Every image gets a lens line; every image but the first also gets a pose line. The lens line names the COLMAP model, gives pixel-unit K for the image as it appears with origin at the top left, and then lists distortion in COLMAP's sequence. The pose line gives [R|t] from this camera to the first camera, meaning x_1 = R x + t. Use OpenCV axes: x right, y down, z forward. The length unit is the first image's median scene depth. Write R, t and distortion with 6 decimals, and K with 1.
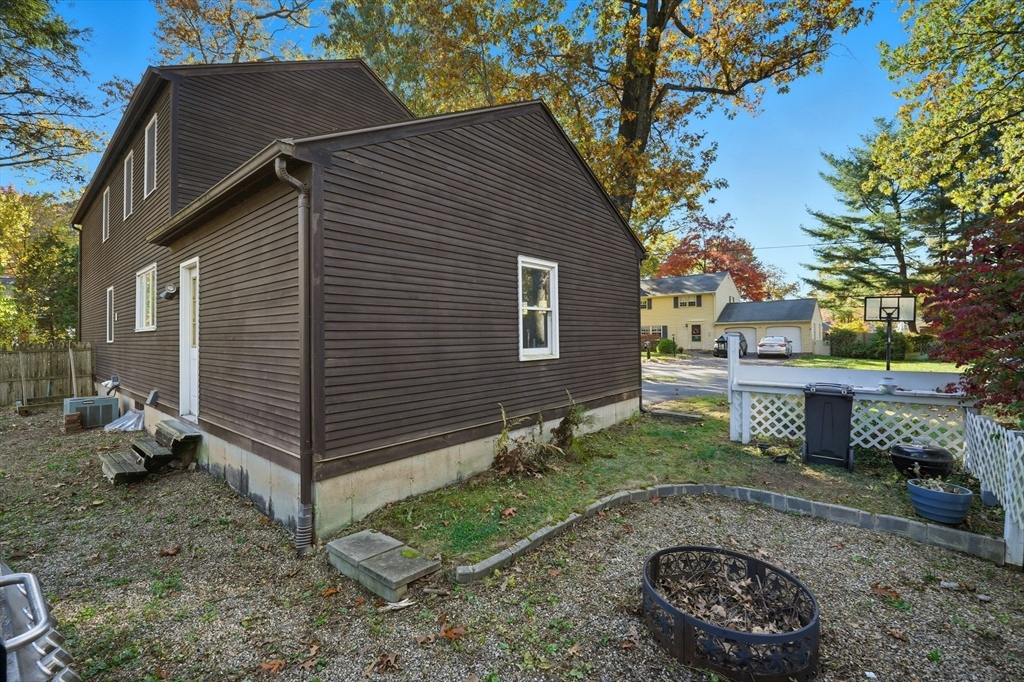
lens RADIAL K [[421.0, 0, 512.1], [0, 421.0, 336.0], [0, 0, 1]] dist [-0.010517, -0.001946]
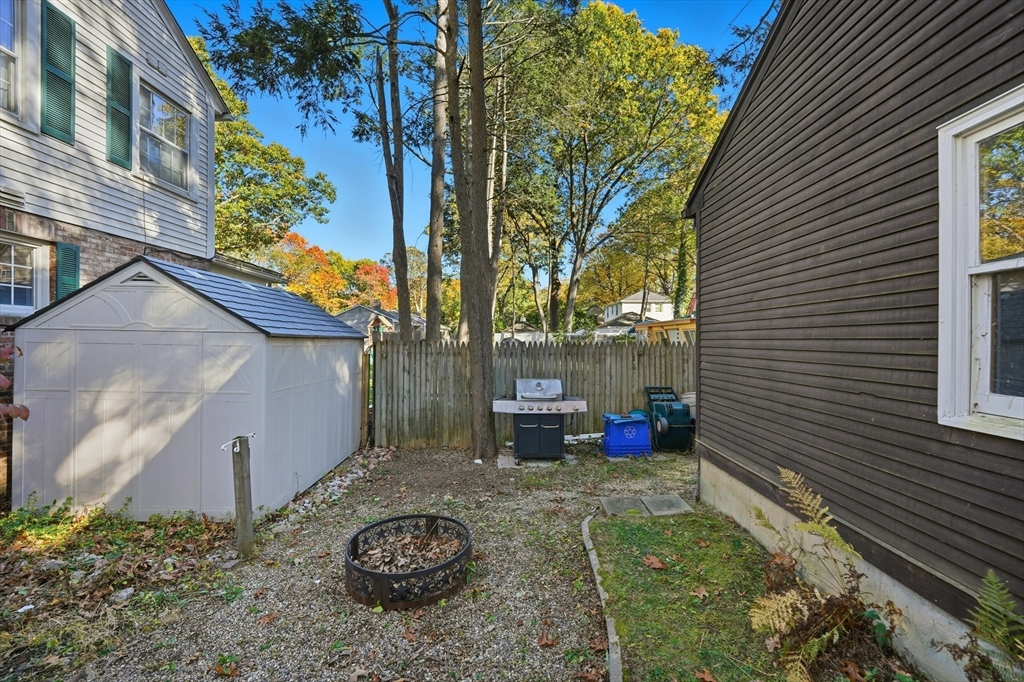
lens RADIAL K [[421.0, 0, 511.3], [0, 421.0, 339.6], [0, 0, 1]] dist [-0.010517, -0.001946]
pose [[-0.765272, 0.009730, -0.643633, 0.609146], [0.006830, 0.999952, 0.006996, -0.018931], [0.643670, 0.000958, -0.765302, 1.209808]]
